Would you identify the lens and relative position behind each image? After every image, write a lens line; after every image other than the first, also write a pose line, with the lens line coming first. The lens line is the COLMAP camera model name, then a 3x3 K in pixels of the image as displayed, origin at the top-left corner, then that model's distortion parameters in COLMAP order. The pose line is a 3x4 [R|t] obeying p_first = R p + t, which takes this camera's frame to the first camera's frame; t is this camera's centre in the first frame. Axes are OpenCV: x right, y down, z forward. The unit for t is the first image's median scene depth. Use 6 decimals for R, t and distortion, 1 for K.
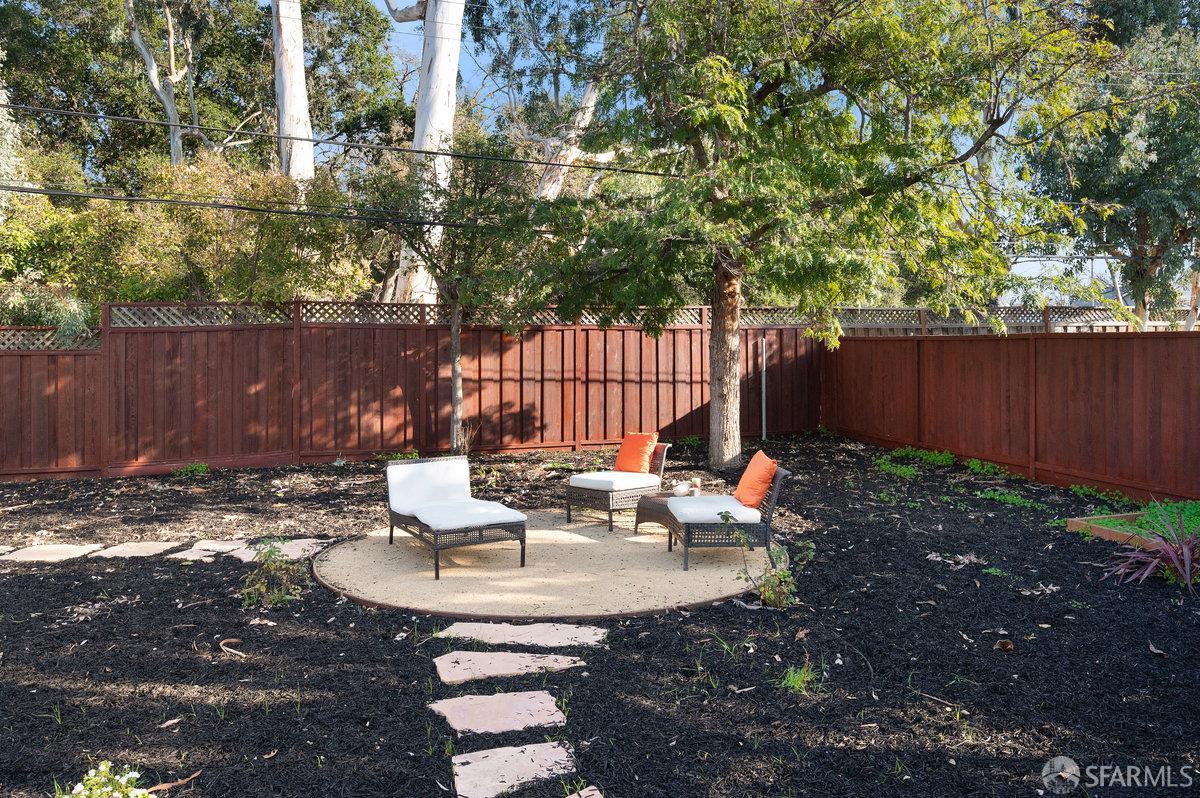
lens RADIAL K [[865.1, 0, 593.0], [0, 865.1, 345.4], [0, 0, 1]] dist [-0.007247, 0.004748]
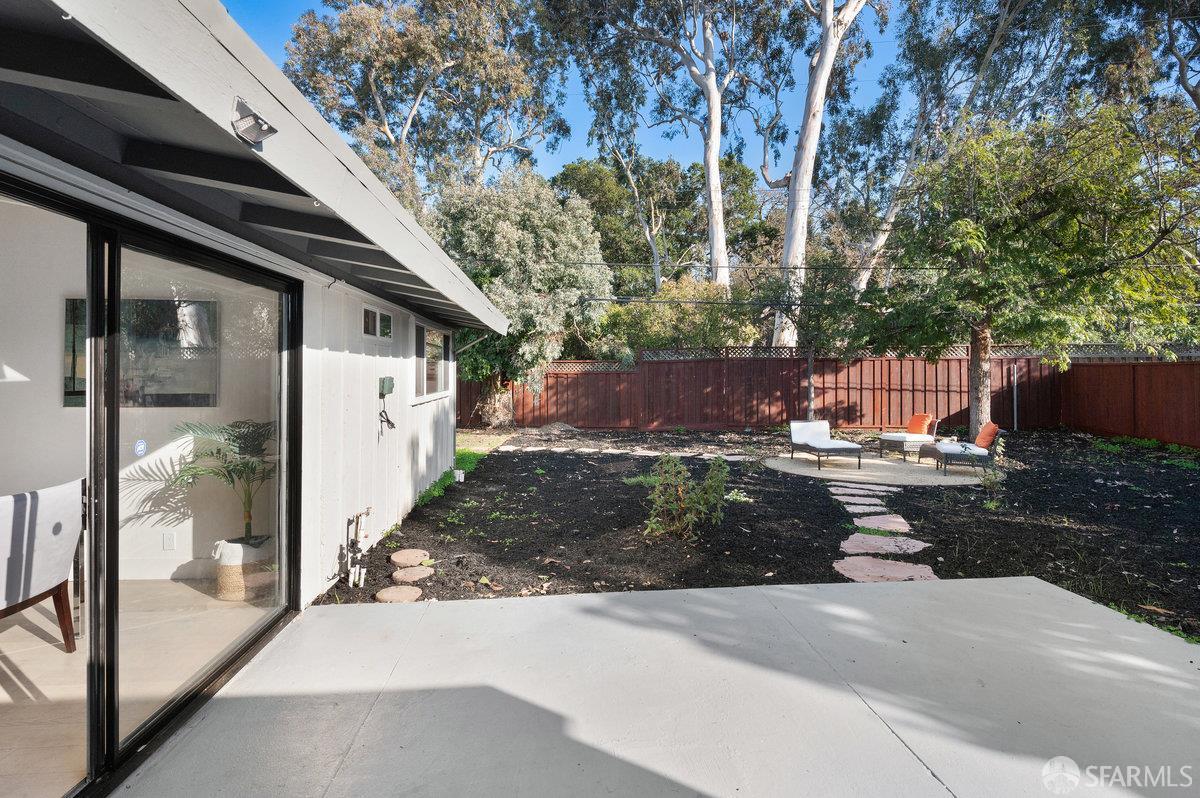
lens RADIAL K [[615.0, 0, 596.9], [0, 615.0, 369.0], [0, 0, 1]] dist [-0.001689, -0.001199]
pose [[0.902551, -0.001365, -0.430580, -0.005951], [-0.000898, 0.999987, -0.005053, 0.006953], [0.430581, 0.004947, 0.902538, -0.375388]]
